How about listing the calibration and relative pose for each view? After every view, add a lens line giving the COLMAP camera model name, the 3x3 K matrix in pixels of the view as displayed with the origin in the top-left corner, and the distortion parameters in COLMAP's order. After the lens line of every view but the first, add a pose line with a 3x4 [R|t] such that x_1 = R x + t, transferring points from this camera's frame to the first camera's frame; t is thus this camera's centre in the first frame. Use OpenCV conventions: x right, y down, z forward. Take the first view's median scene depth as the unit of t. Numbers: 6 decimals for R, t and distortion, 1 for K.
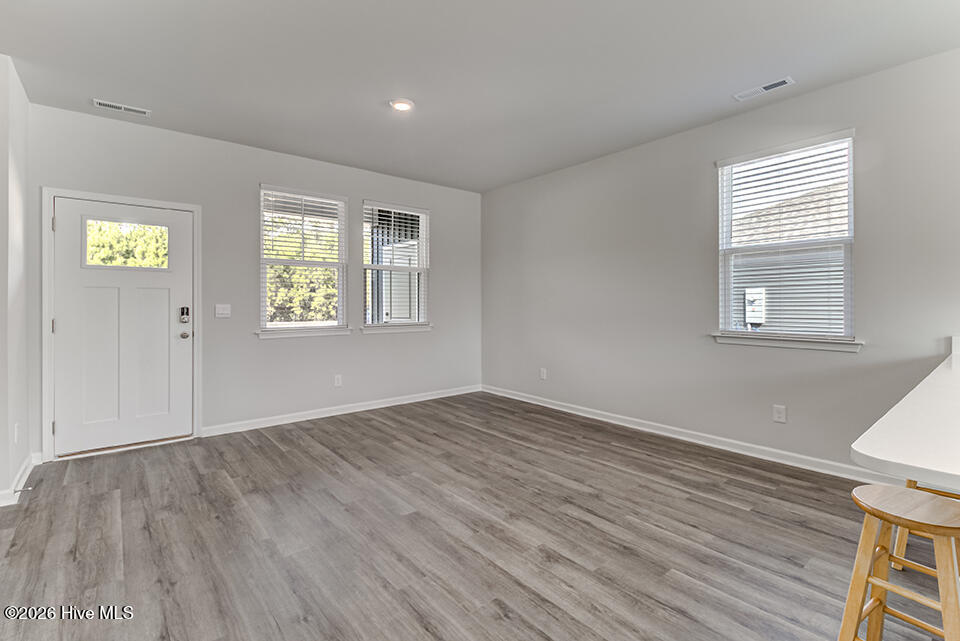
lens RADIAL K [[437.3, 0, 481.9], [0, 437.3, 304.9], [0, 0, 1]] dist [0.007168, -0.000017]
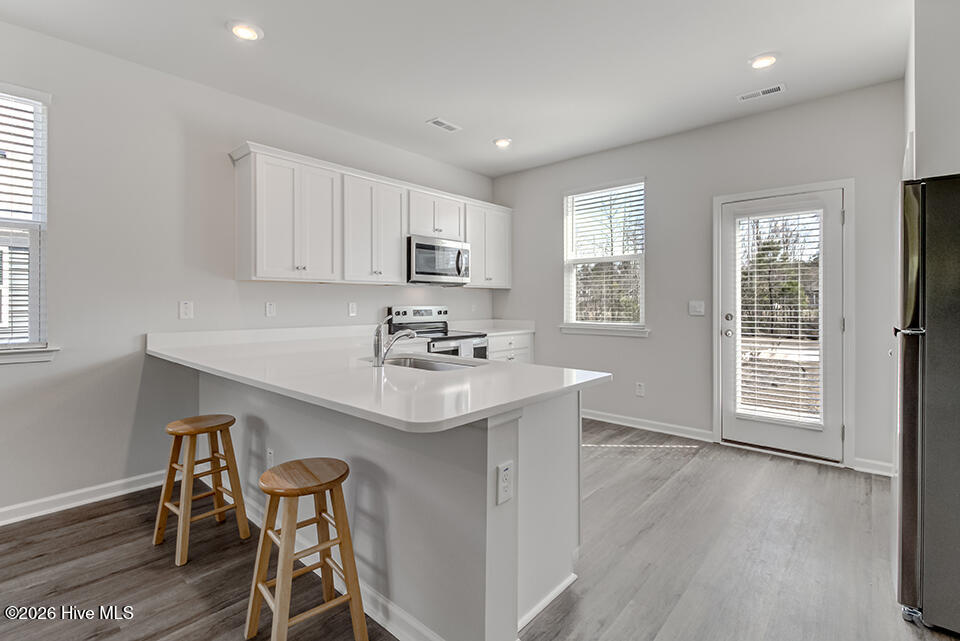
lens RADIAL K [[448.5, 0, 483.0], [0, 448.5, 304.1], [0, 0, 1]] dist [-0.000044, -0.000960]
pose [[-0.156039, 0.000942, 0.987750, -0.118804], [0.005275, 0.999986, -0.000121, 0.003944], [-0.987737, 0.005192, -0.156042, 0.304257]]
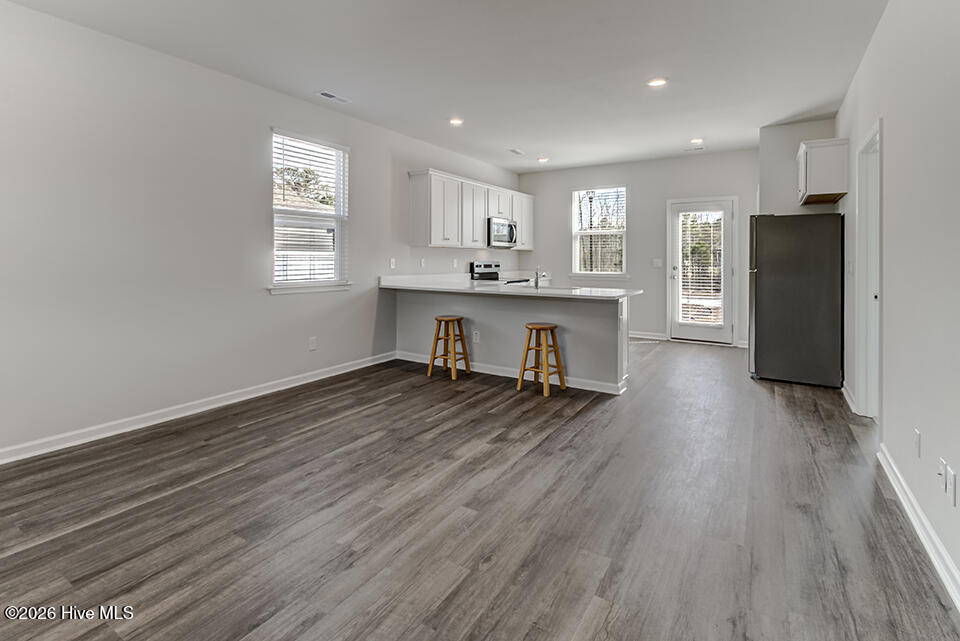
lens RADIAL K [[456.9, 0, 478.4], [0, 456.9, 261.1], [0, 0, 1]] dist [0.004222, 0.000364]
pose [[-0.307360, -0.001066, 0.951593, -0.815764], [0.001407, 0.999998, 0.001575, 0.002567], [-0.951592, 0.001823, -0.307358, 1.024073]]
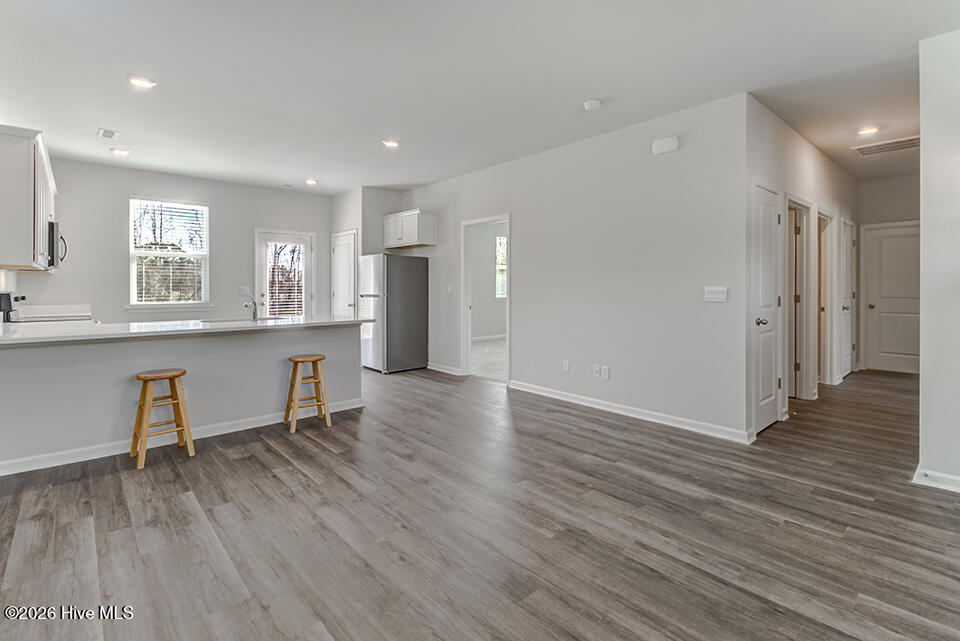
lens RADIAL K [[444.8, 0, 483.5], [0, 444.8, 295.1], [0, 0, 1]] dist [0.004132, 0.000411]
pose [[-0.999213, 0.005511, -0.039281, -0.026773], [0.004530, 0.999676, 0.025032, -0.007883], [0.039406, 0.024834, -0.998915, 1.697407]]
